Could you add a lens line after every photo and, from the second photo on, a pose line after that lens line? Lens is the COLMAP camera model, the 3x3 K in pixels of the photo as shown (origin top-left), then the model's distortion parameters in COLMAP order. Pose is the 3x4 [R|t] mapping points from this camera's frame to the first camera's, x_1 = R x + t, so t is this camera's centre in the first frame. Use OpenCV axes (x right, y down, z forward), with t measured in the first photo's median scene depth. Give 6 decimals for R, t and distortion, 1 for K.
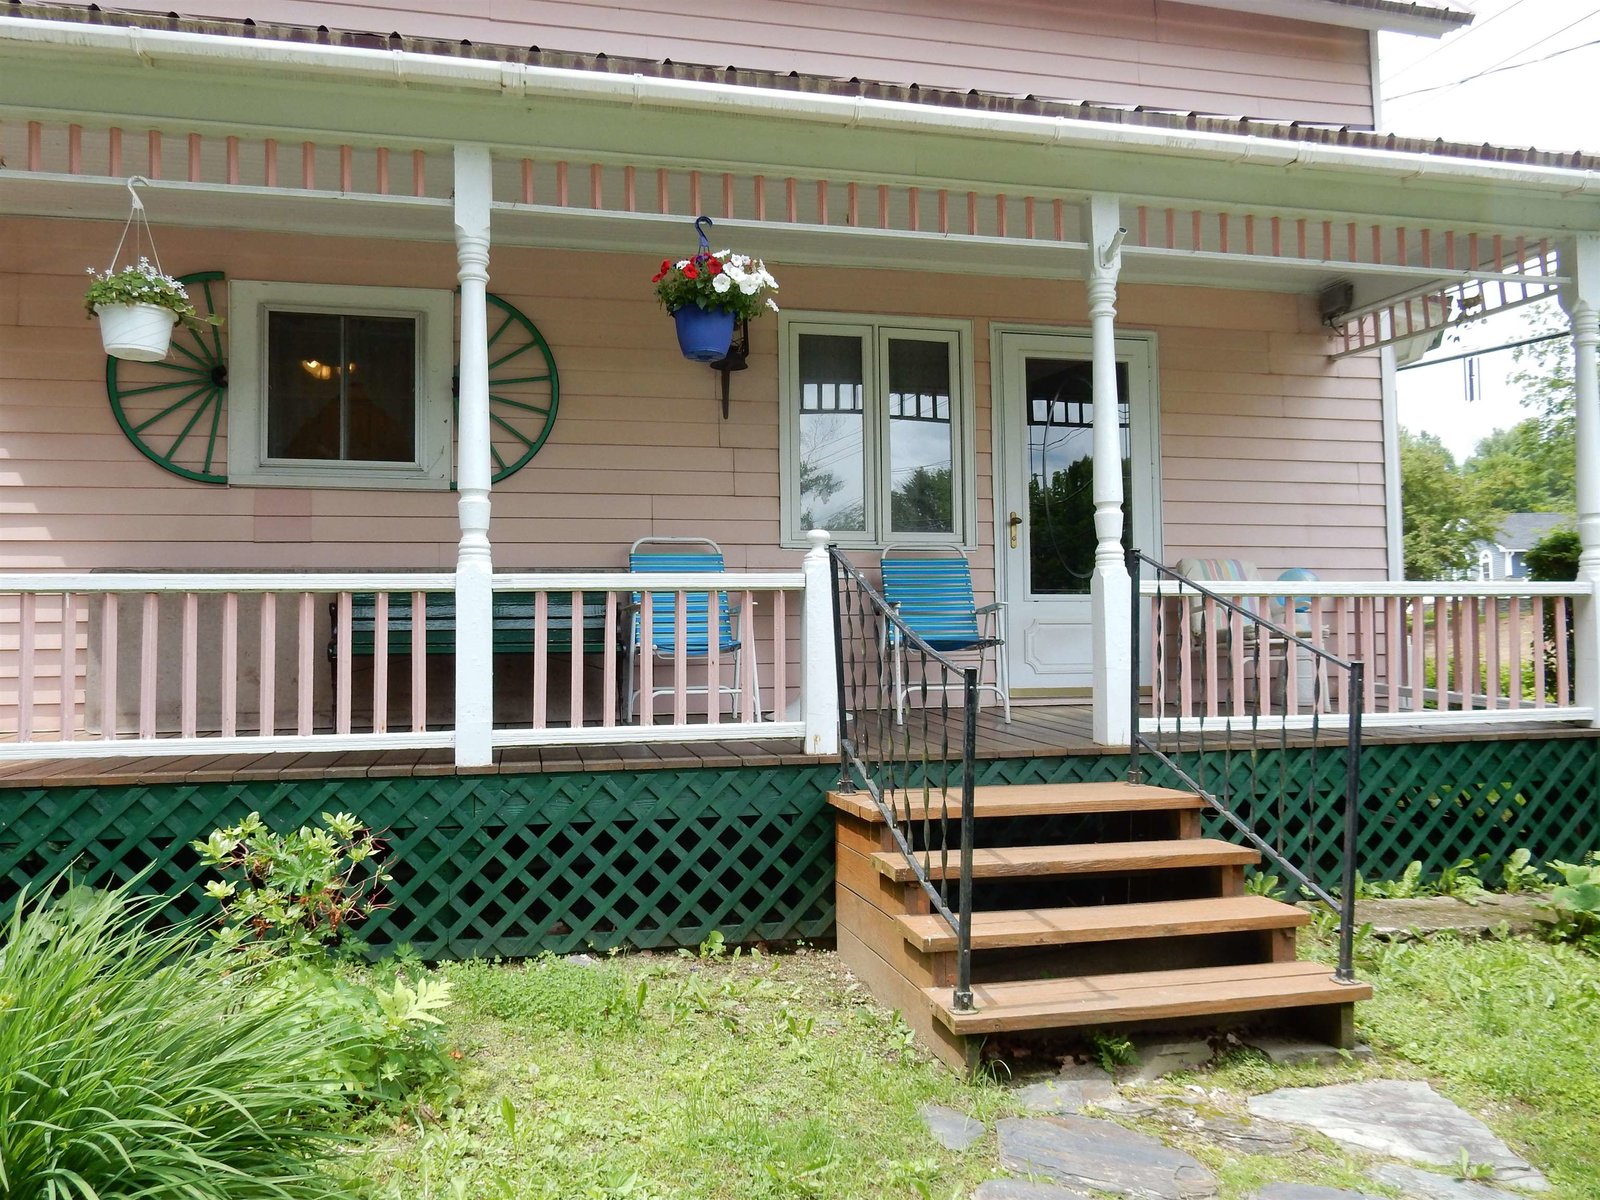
lens RADIAL K [[1172.3, 0, 804.9], [0, 1172.3, 603.0], [0, 0, 1]] dist [-0.005827, 0.001631]
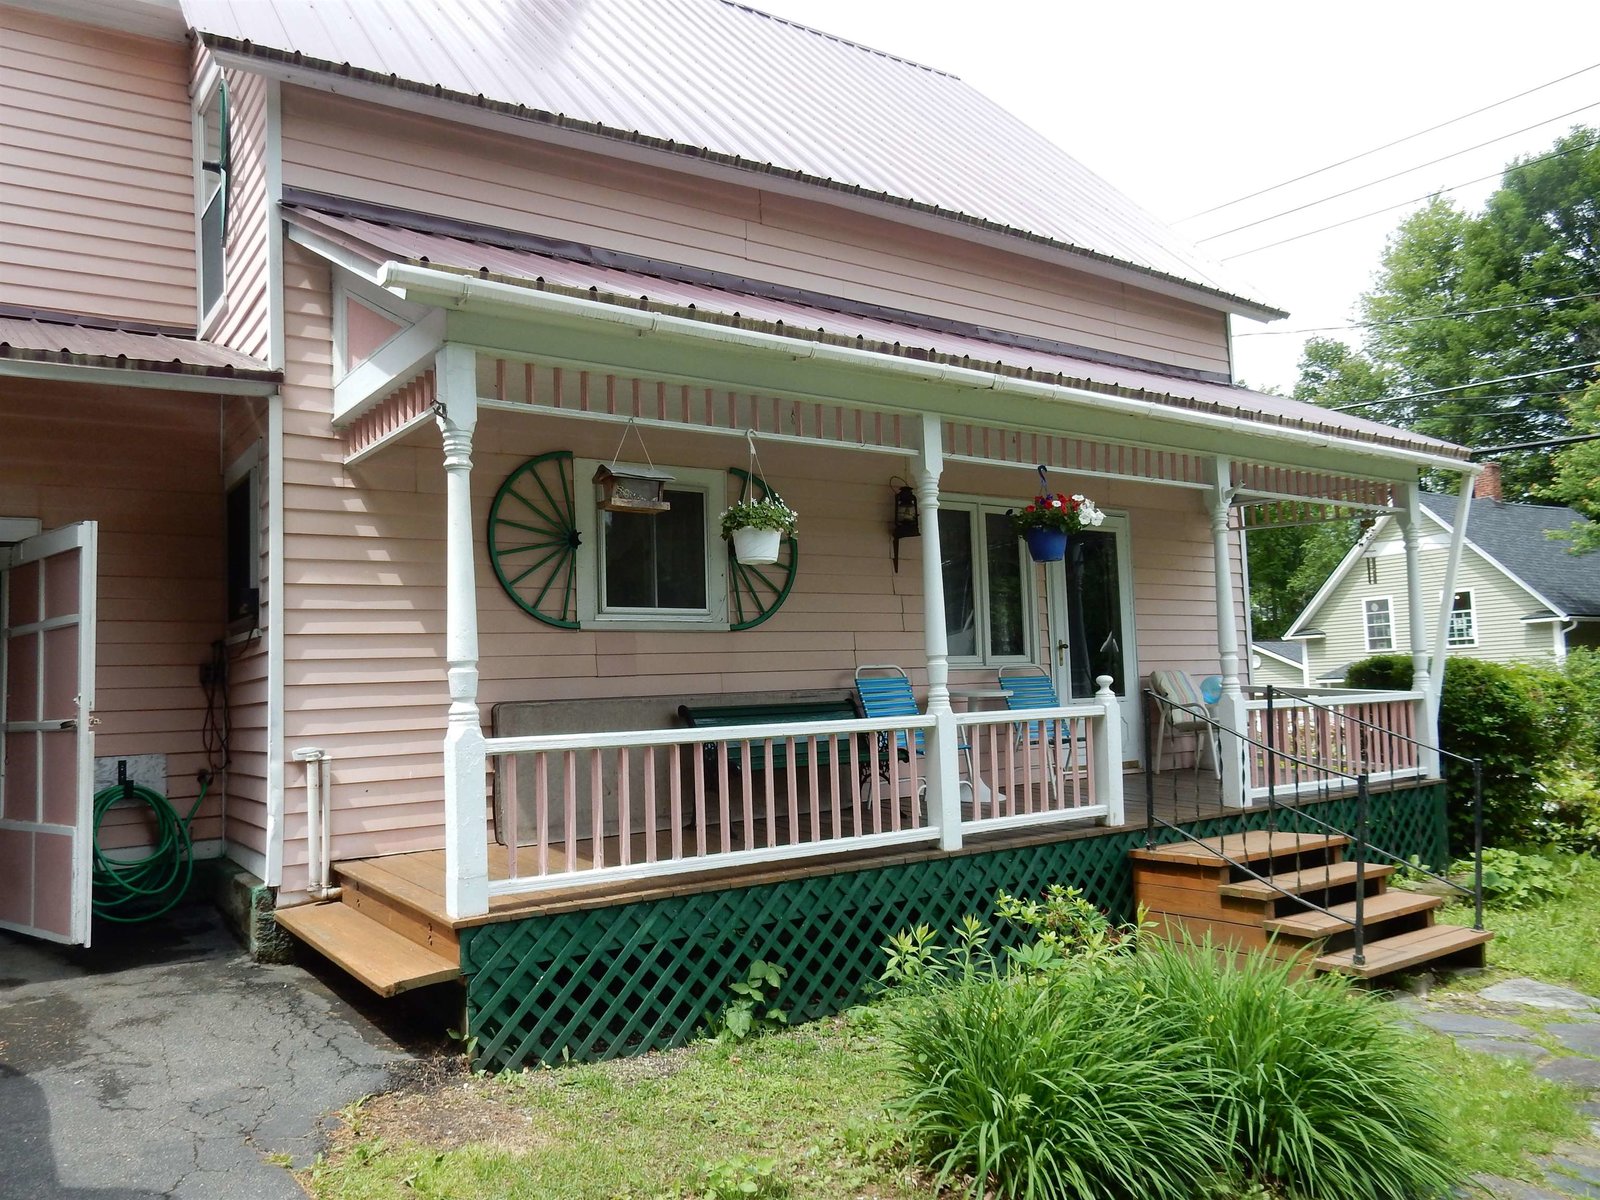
lens RADIAL K [[1172.3, 0, 788.5], [0, 1172.3, 599.9], [0, 0, 1]] dist [-0.005827, 0.001631]
pose [[0.924624, 0.010214, 0.380745, -0.757661], [0.006446, 0.999078, -0.042455, -0.079240], [-0.380827, 0.041709, 0.923705, -0.191849]]
